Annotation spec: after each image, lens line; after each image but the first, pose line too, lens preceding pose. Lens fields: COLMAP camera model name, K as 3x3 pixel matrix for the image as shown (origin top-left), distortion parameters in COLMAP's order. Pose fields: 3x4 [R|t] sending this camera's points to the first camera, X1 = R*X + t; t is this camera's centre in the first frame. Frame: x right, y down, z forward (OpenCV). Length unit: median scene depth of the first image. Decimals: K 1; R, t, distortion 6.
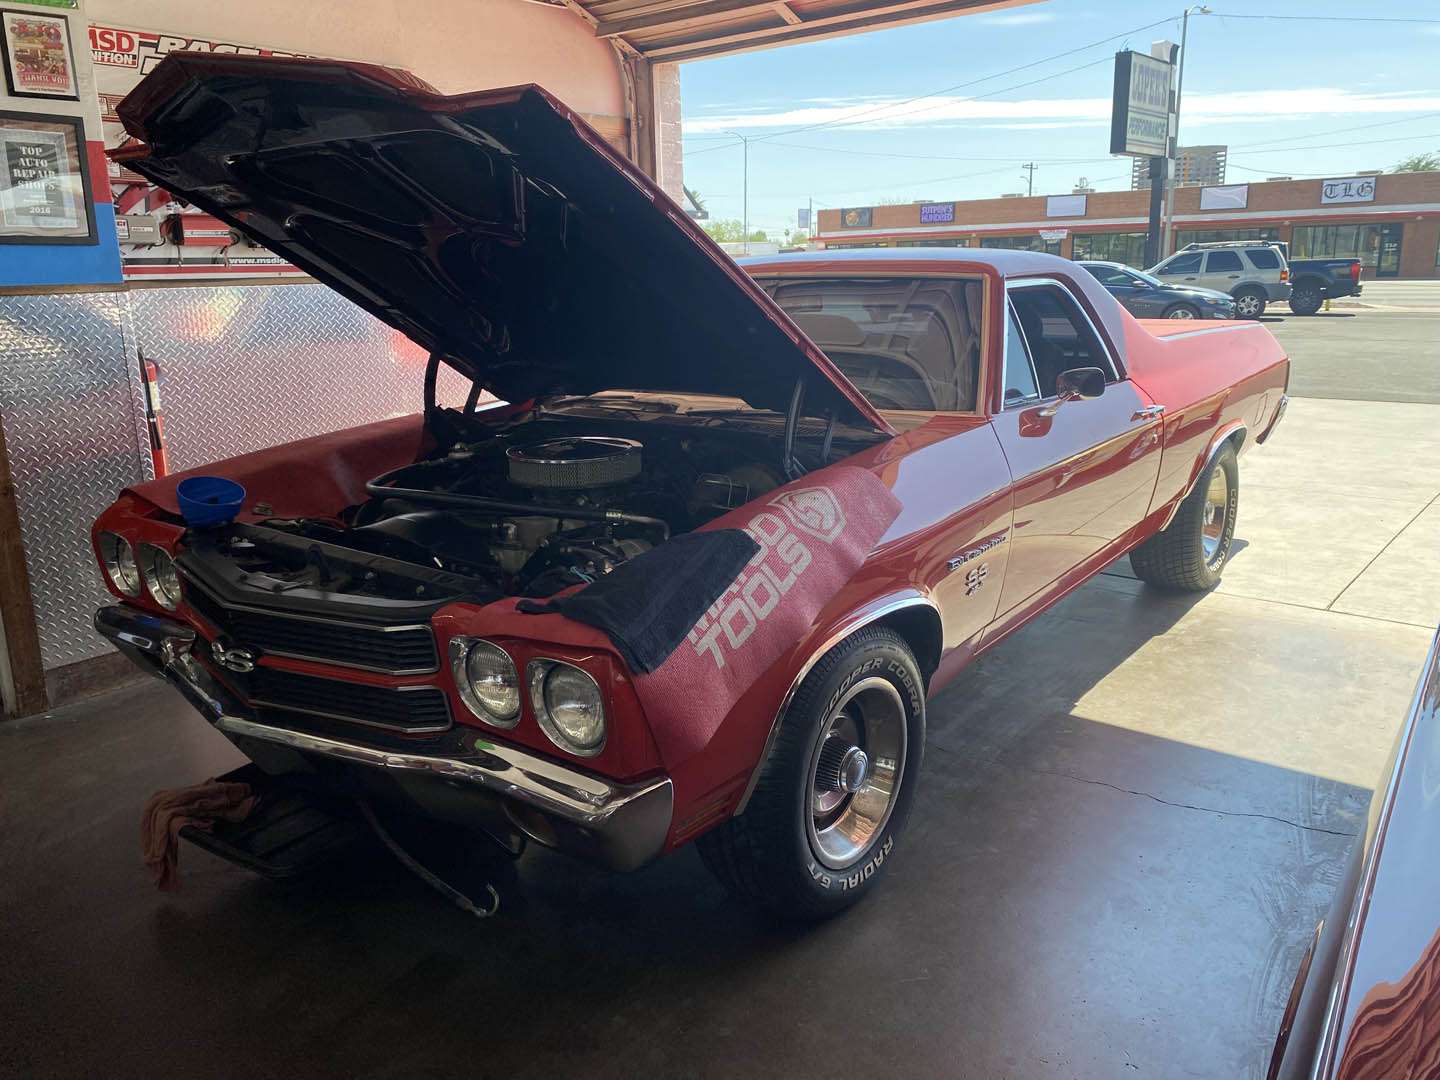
lens RADIAL K [[1102.2, 0, 710.5], [0, 1102.2, 534.7], [0, 0, 1]] dist [0.014846, -0.011609]
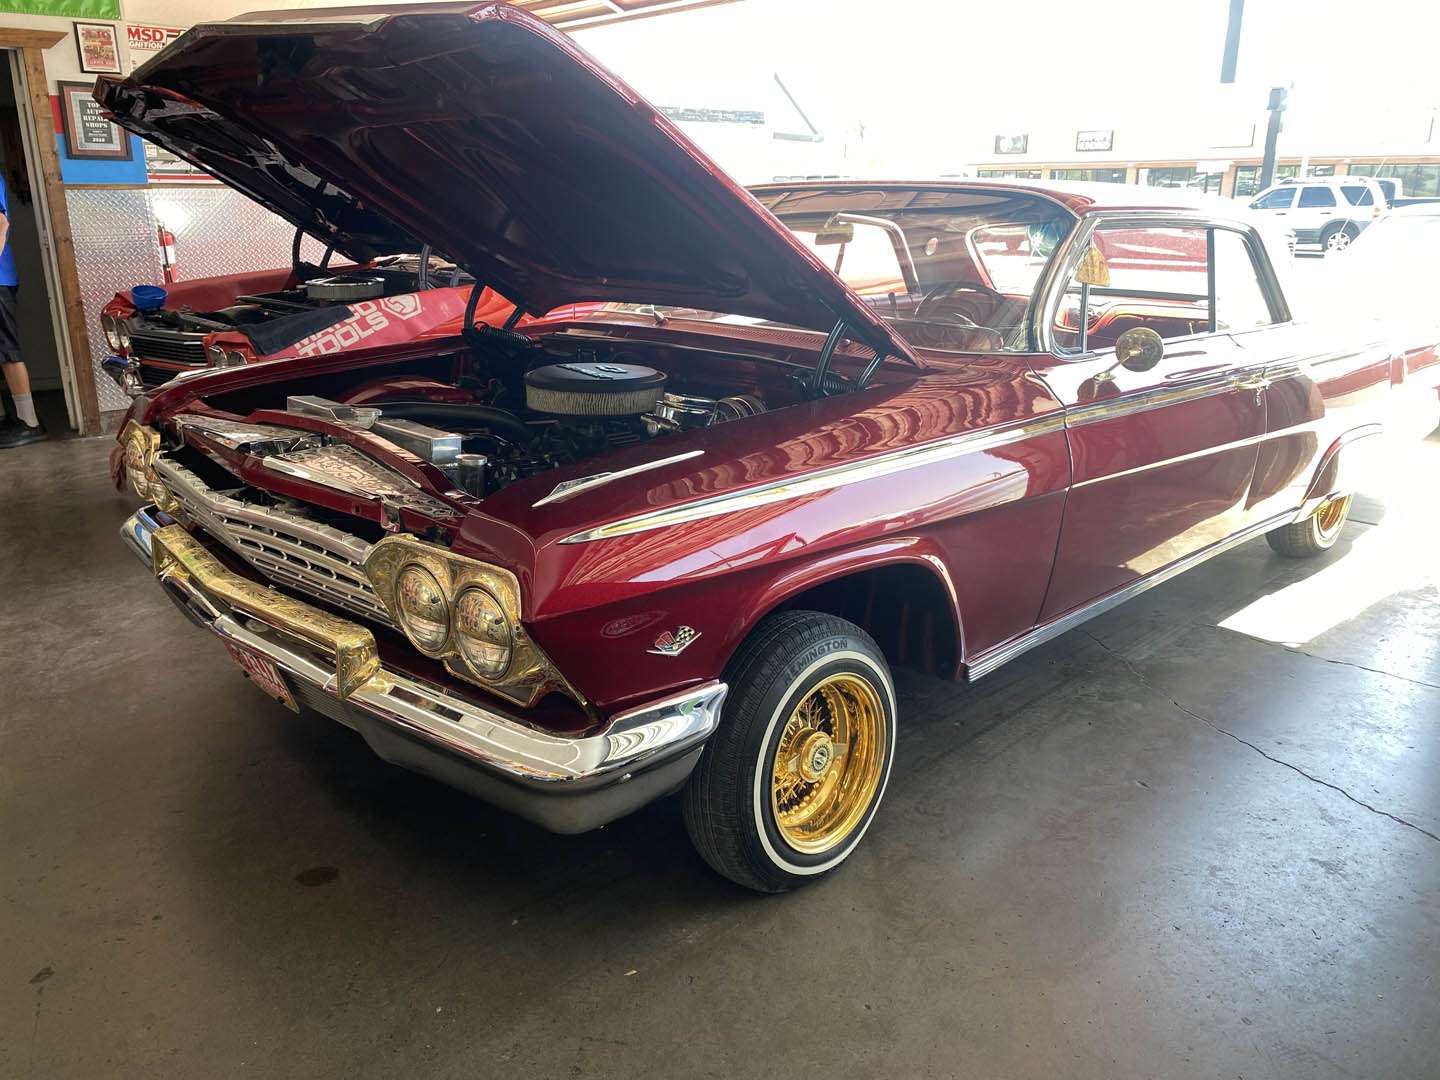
lens RADIAL K [[1102.2, 0, 720.8], [0, 1102.2, 533.4], [0, 0, 1]] dist [0.014846, -0.011609]
pose [[0.988332, 0.066662, -0.136956, 0.577095], [-0.057909, 0.996076, 0.066933, 0.134422], [0.140881, -0.058221, 0.988313, -0.554576]]
